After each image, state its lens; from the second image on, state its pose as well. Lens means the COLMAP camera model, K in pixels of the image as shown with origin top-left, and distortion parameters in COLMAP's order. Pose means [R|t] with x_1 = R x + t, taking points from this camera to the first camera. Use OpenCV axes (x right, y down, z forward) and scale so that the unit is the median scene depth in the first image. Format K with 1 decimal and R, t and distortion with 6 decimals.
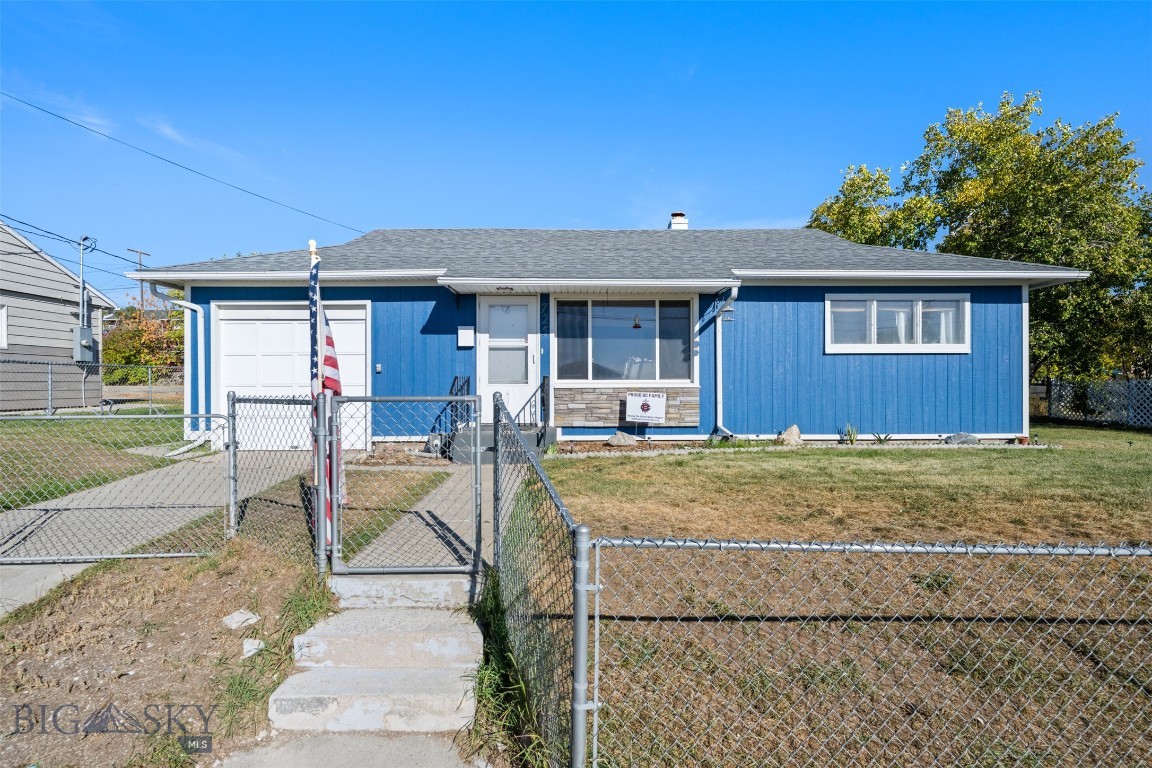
lens RADIAL K [[590.5, 0, 586.3], [0, 590.5, 380.8], [0, 0, 1]] dist [-0.003946, 0.000062]
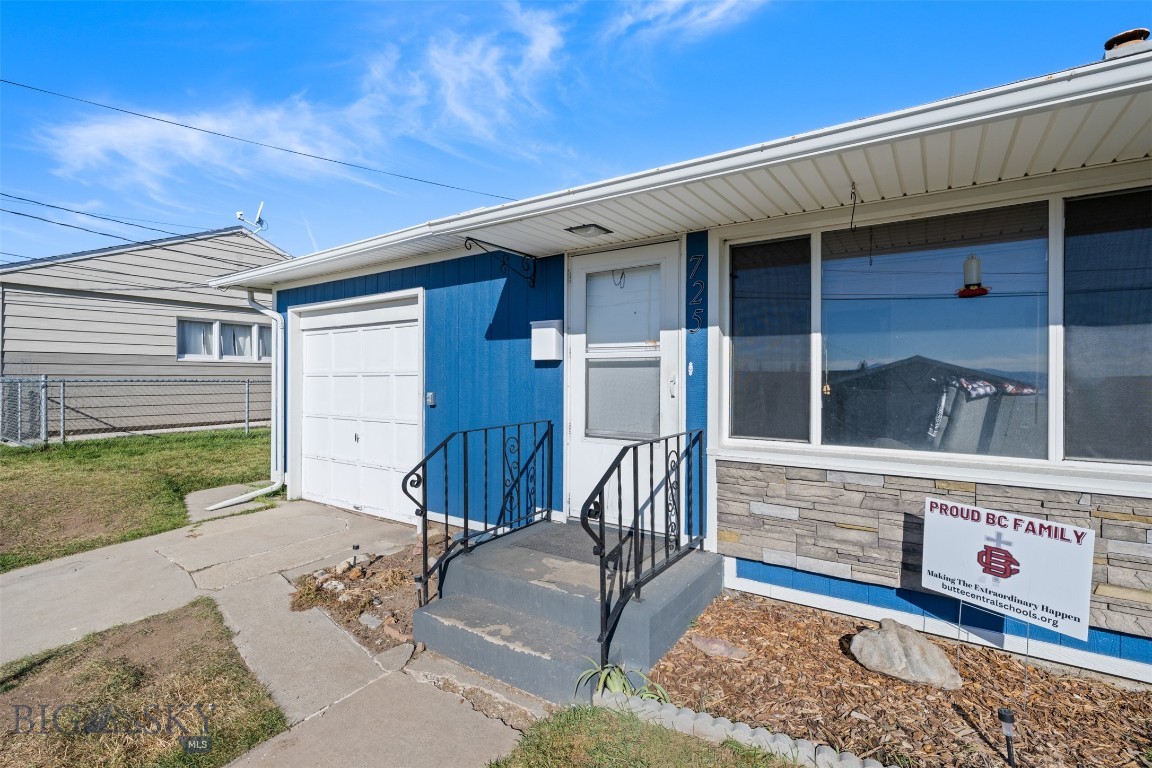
lens RADIAL K [[534.7, 0, 572.0], [0, 534.7, 377.7], [0, 0, 1]] dist [-0.000364, 0.001144]
pose [[0.811206, 0.004540, -0.584743, 0.080790], [-0.003271, 0.999989, 0.003226, -0.045120], [0.584751, -0.000704, 0.811213, 0.638654]]
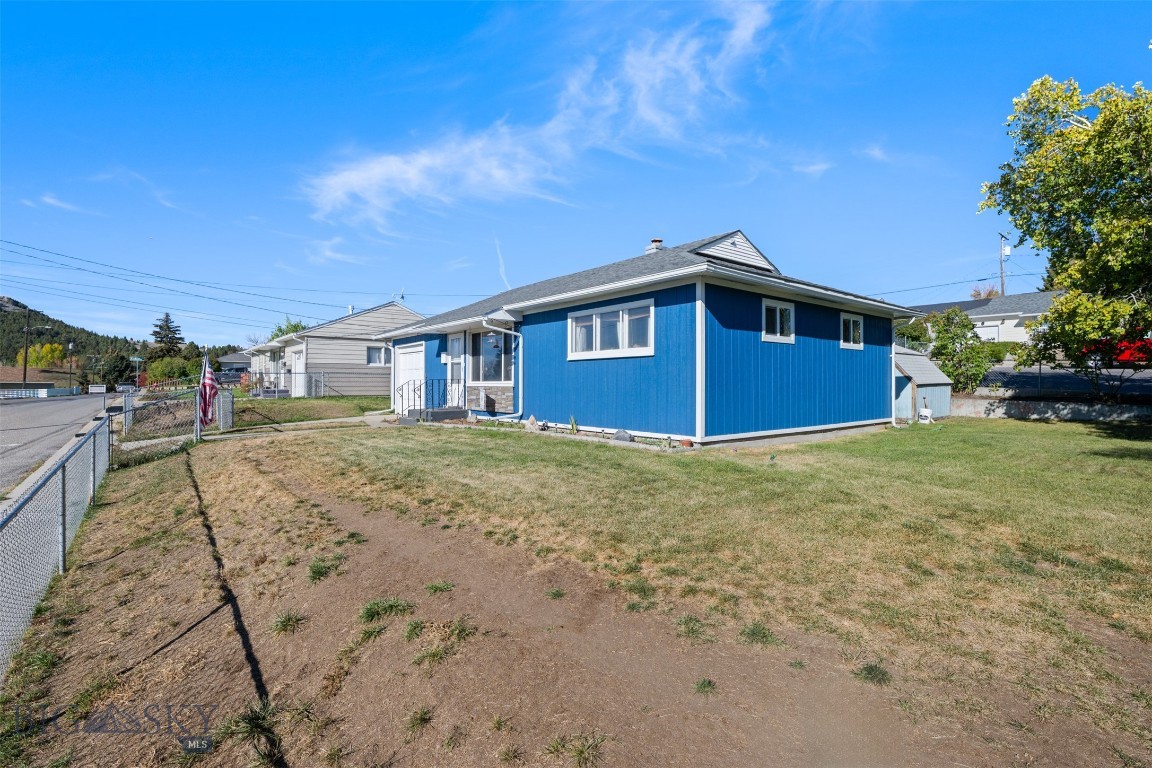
lens RADIAL K [[534.7, 0, 573.9], [0, 534.7, 382.6], [0, 0, 1]] dist [-0.000364, 0.001144]
pose [[0.605747, 0.000845, -0.795657, 1.339297], [0.003084, 0.999989, 0.003409, -0.002776], [0.795651, -0.004519, 0.605738, 0.318312]]
